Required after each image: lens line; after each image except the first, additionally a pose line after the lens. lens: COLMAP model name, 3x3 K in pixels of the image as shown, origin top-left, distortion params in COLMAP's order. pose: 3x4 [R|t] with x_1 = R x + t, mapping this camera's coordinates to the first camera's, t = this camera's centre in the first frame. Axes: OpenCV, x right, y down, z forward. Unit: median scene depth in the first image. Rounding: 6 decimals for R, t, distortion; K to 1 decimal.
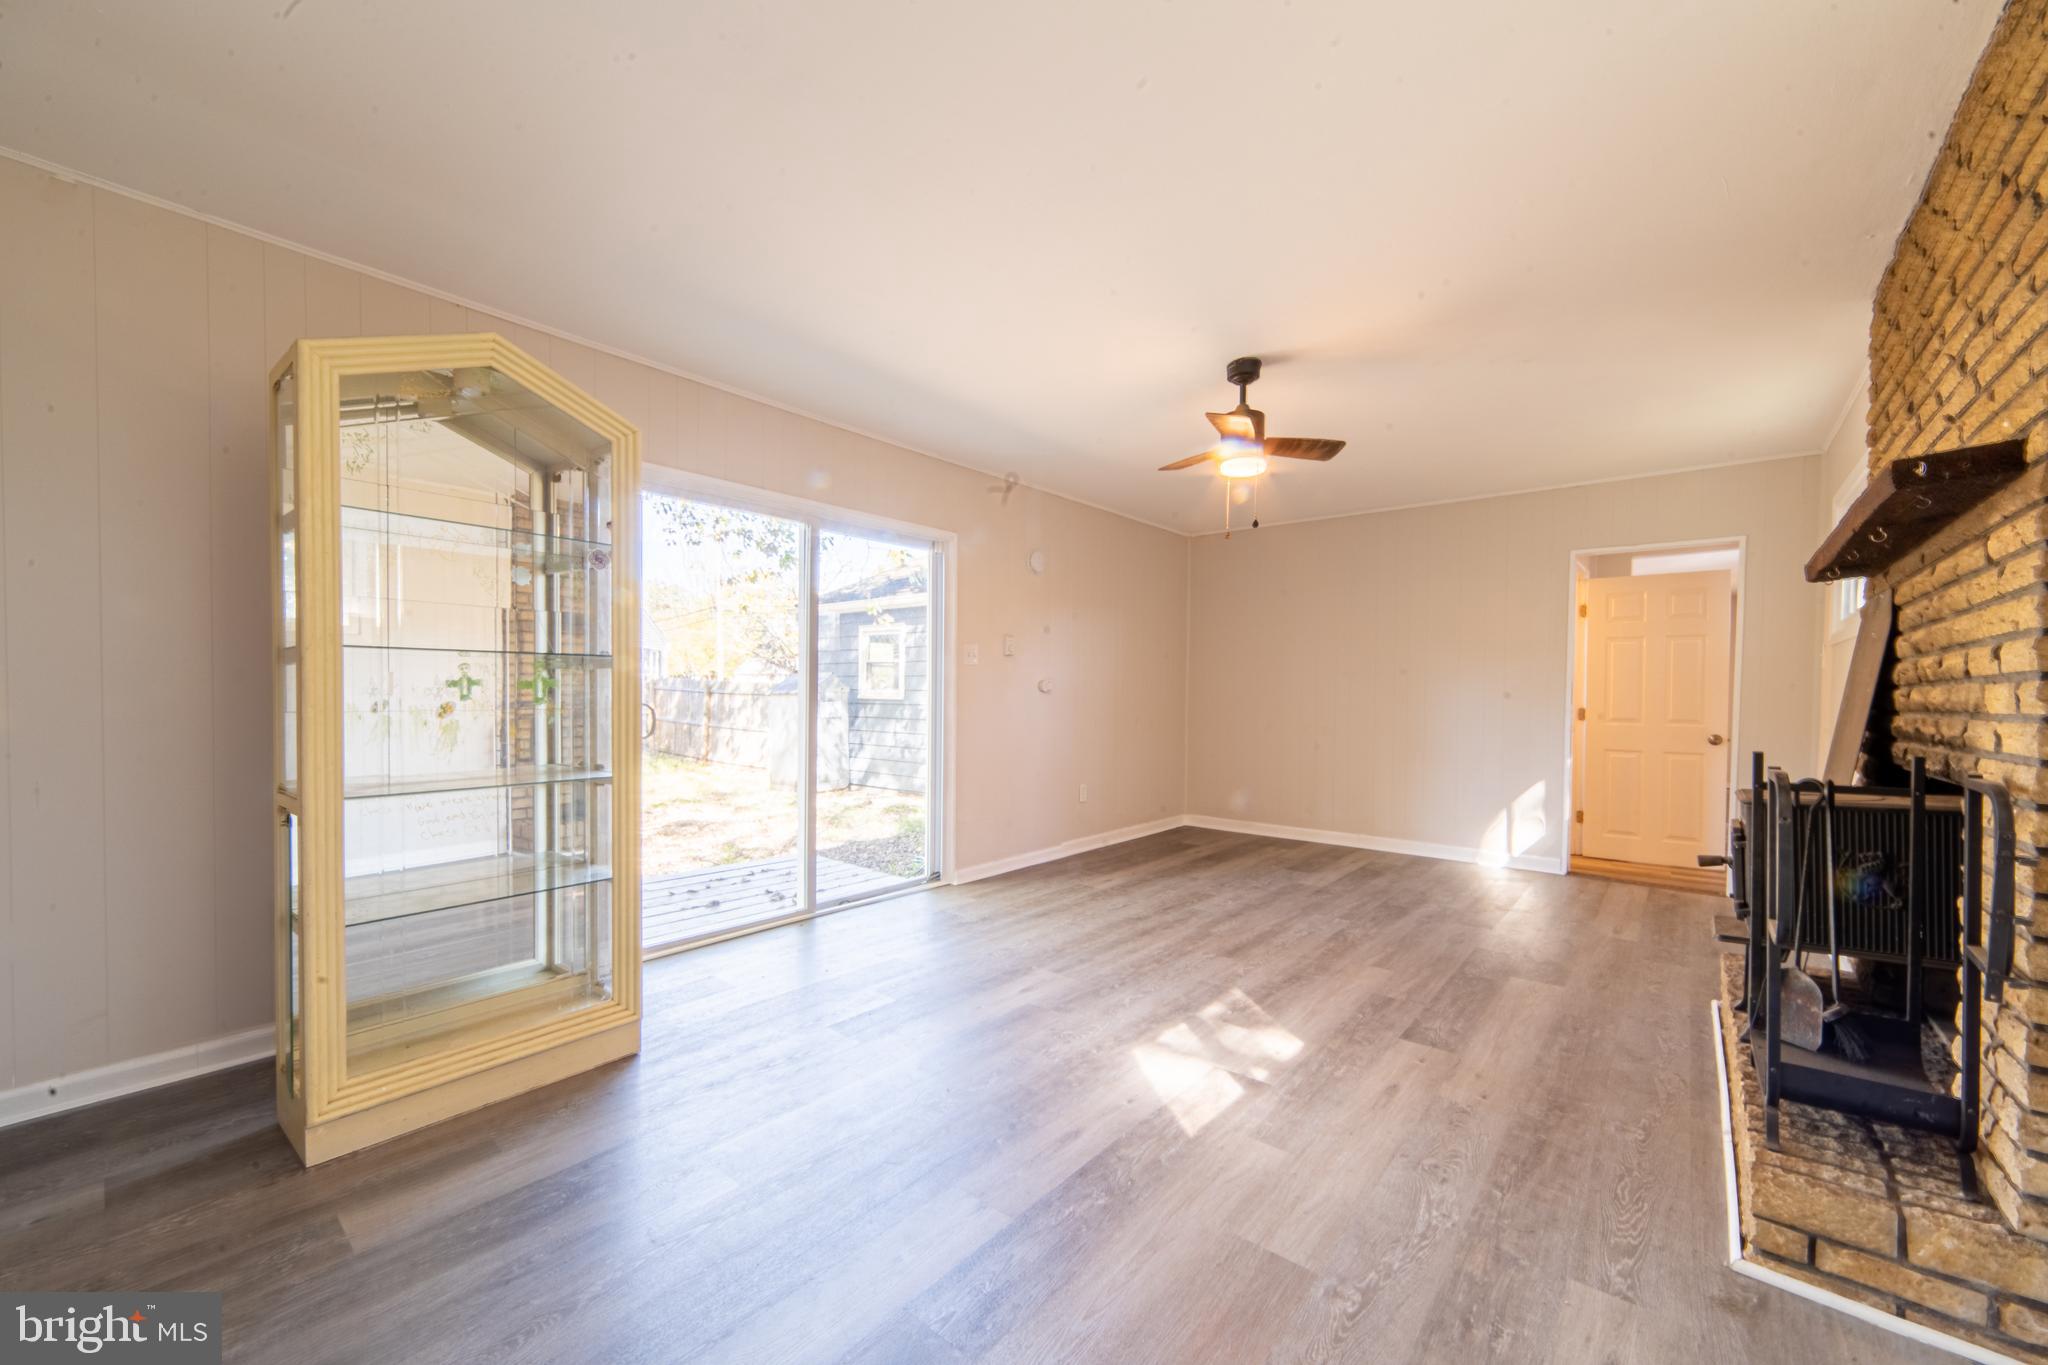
lens RADIAL K [[798.9, 0, 1022.8], [0, 798.9, 695.3], [0, 0, 1]] dist [-0.002375, -0.000059]
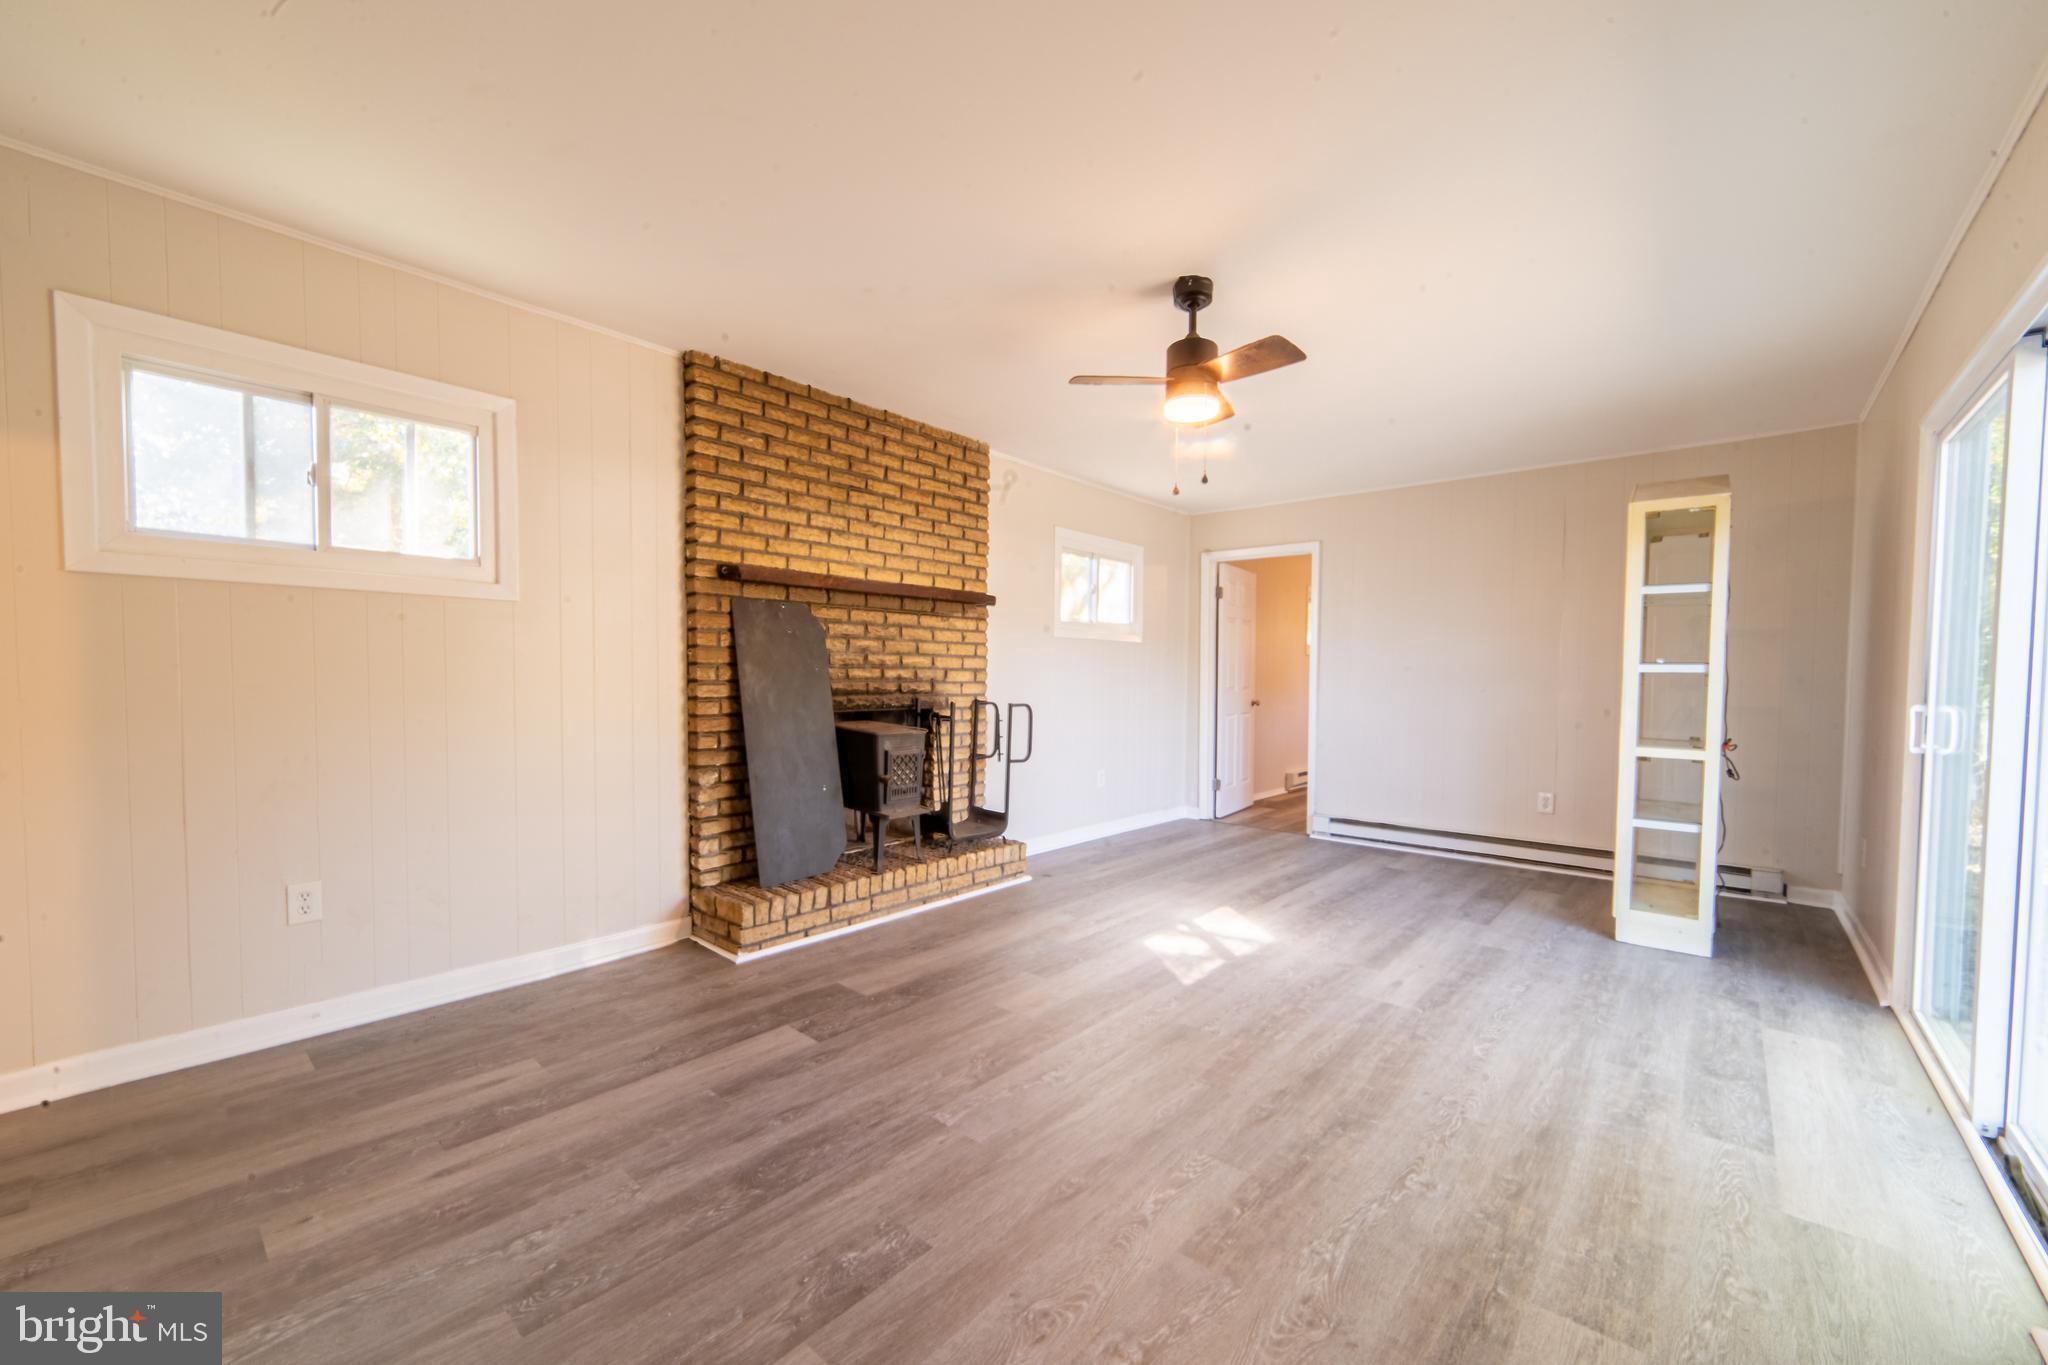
lens RADIAL K [[798.9, 0, 1026.3], [0, 798.9, 684.1], [0, 0, 1]] dist [-0.002375, -0.000059]
pose [[-0.999417, -0.025680, 0.022507, 0.383232], [-0.025612, 0.999667, 0.003271, -0.000196], [-0.022583, 0.002693, -0.999741, 1.685832]]
